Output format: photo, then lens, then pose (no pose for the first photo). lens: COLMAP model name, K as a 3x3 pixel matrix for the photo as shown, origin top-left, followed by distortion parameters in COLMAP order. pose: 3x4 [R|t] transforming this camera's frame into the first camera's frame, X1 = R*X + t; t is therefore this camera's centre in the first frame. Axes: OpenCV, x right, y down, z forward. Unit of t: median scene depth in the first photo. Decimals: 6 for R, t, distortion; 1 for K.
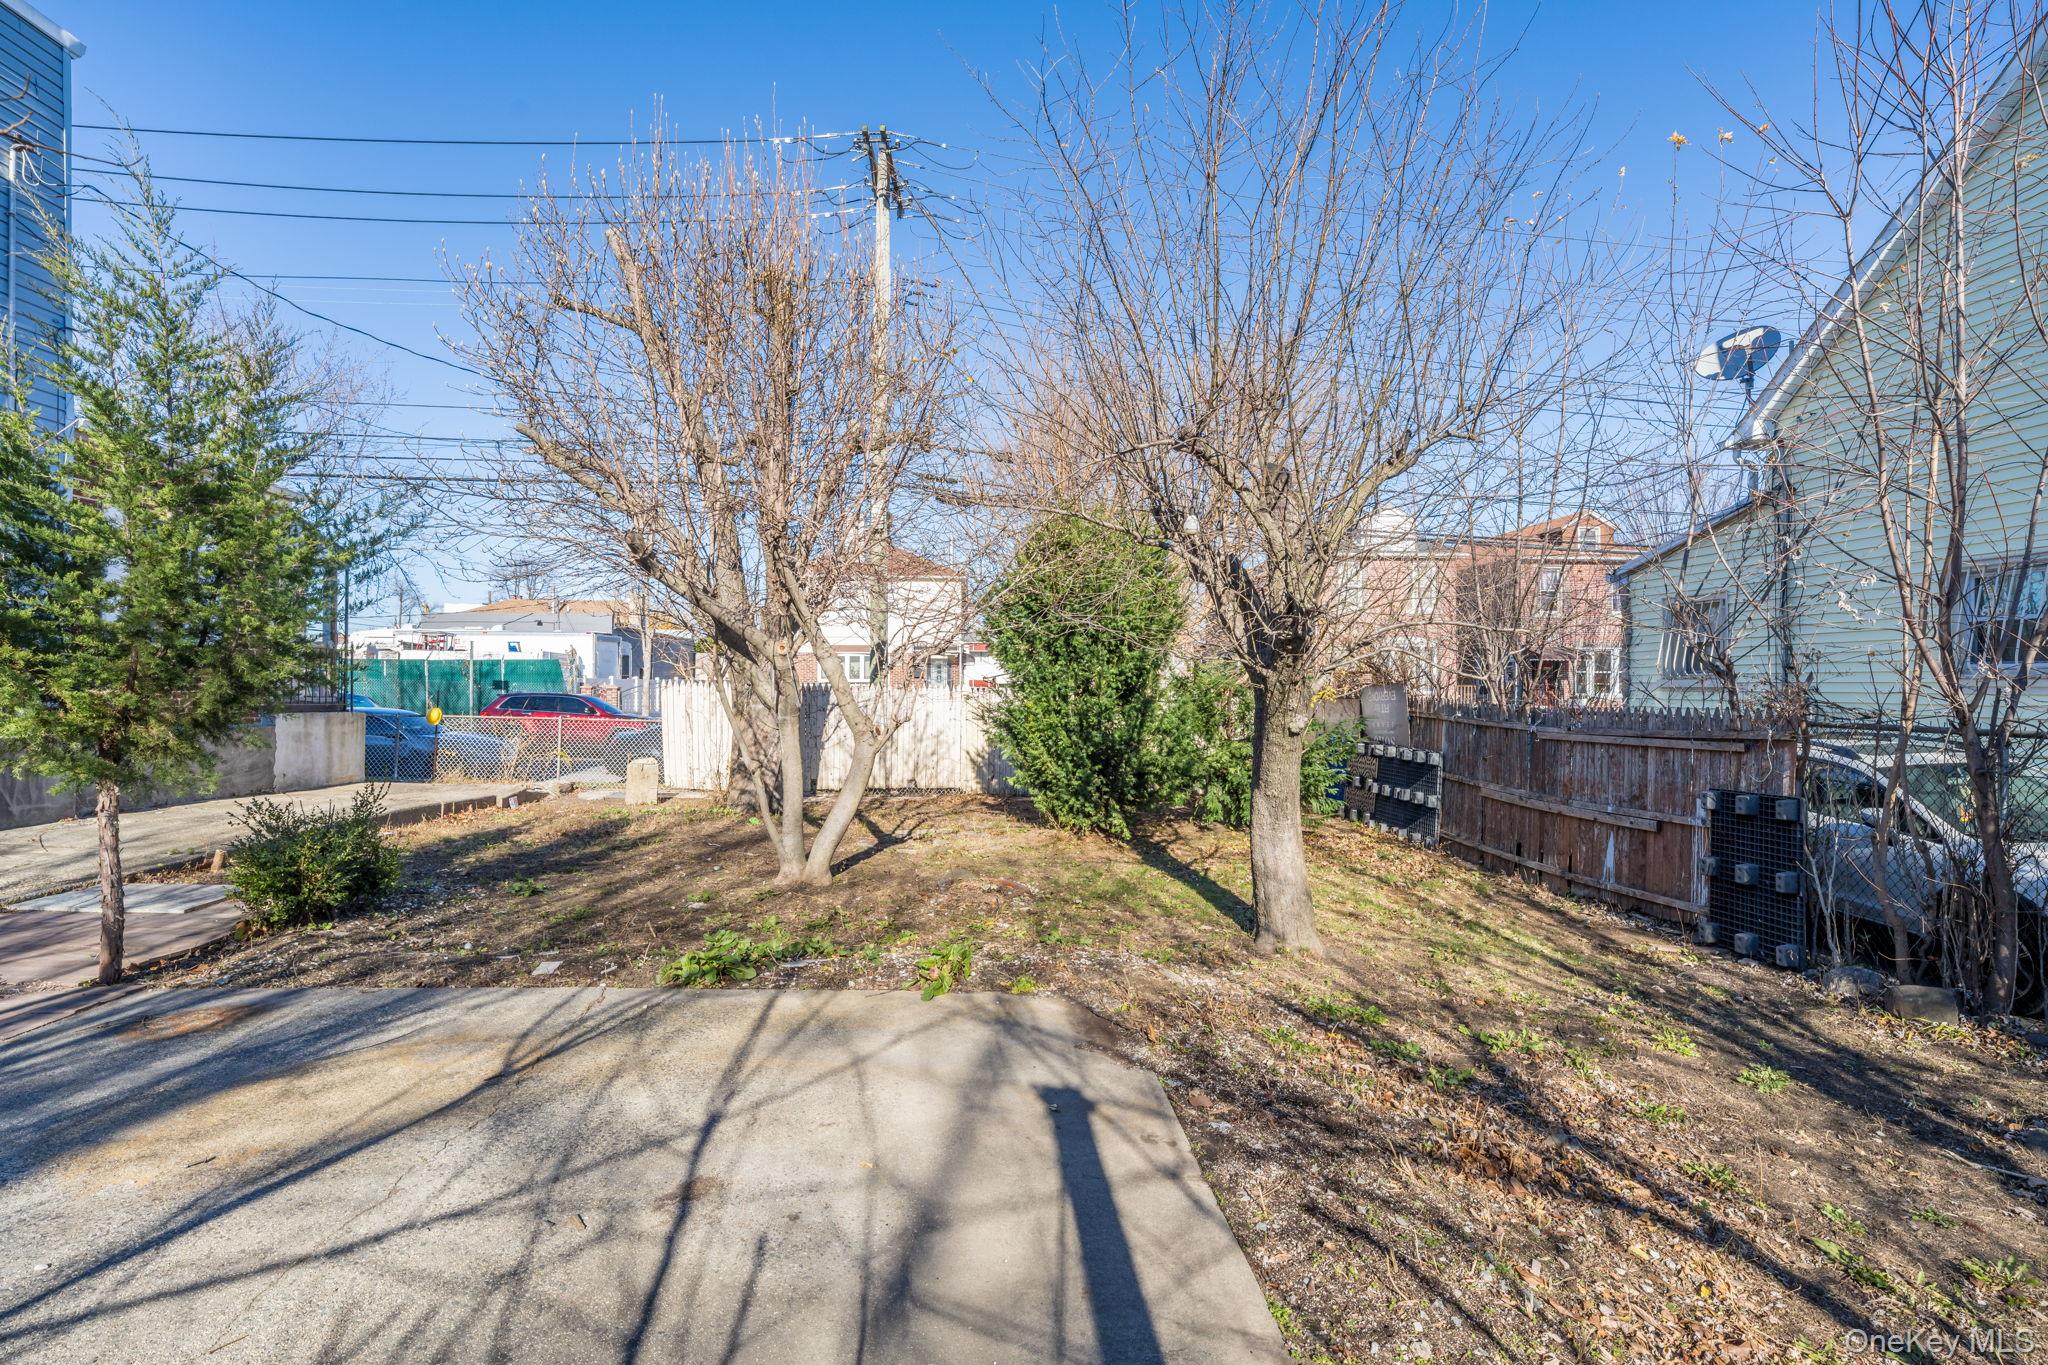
lens RADIAL K [[1000.9, 0, 1024.0], [0, 1000.9, 682.5], [0, 0, 1]] dist [0.000307, 0.000166]
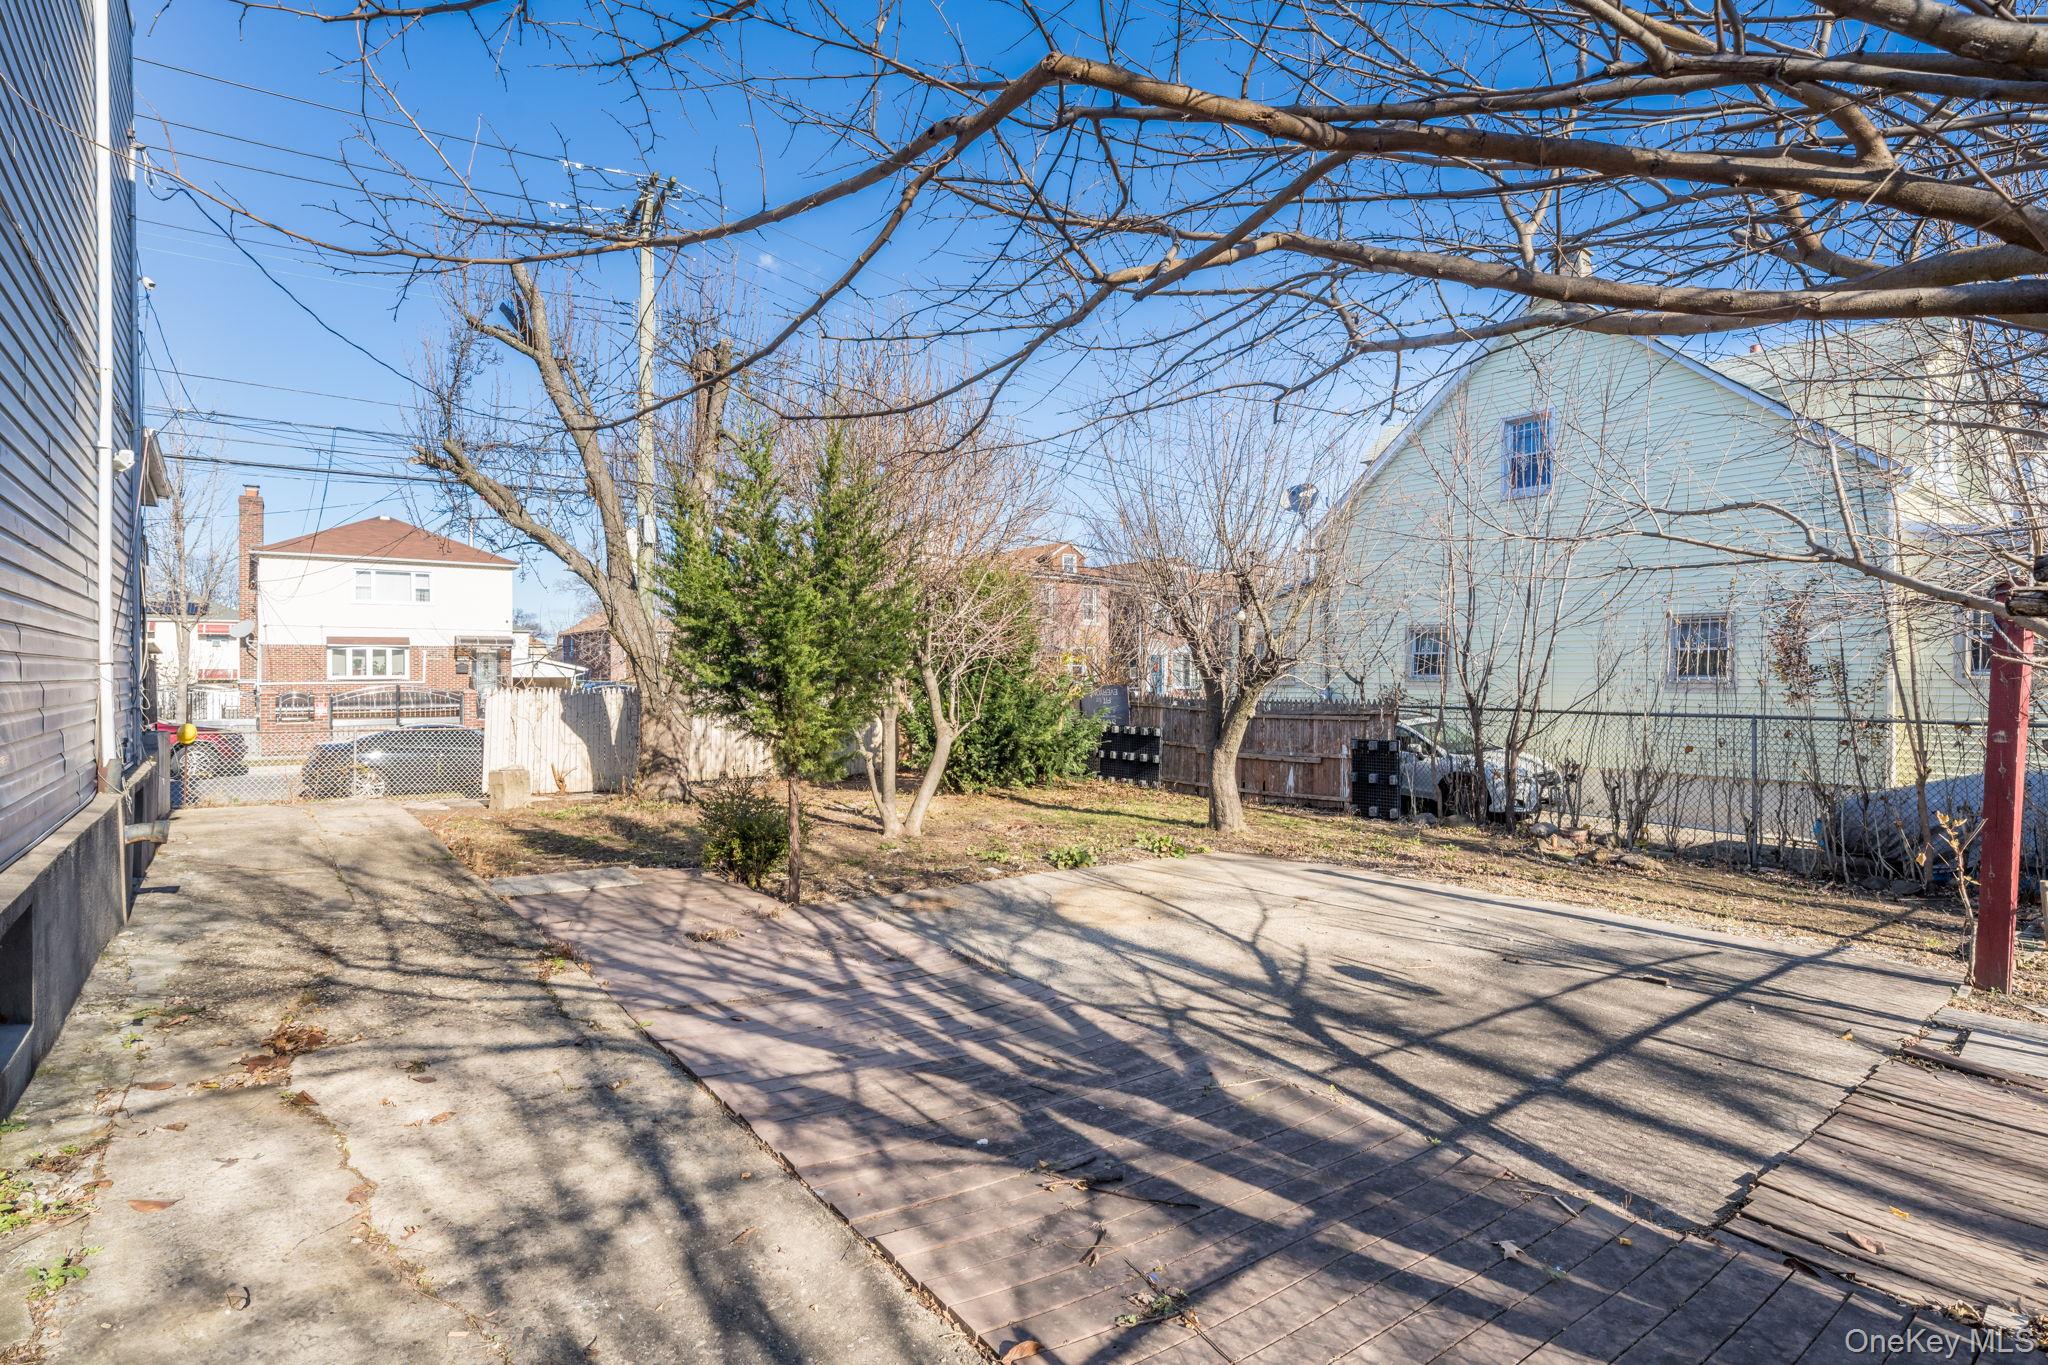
lens RADIAL K [[1000.9, 0, 1024.0], [0, 1000.9, 682.5], [0, 0, 1]] dist [0.000307, 0.000166]
pose [[0.846629, -0.016068, 0.531941, -0.655882], [0.007888, 0.999813, 0.017646, -0.034953], [-0.532125, -0.010744, 0.846597, -0.251531]]
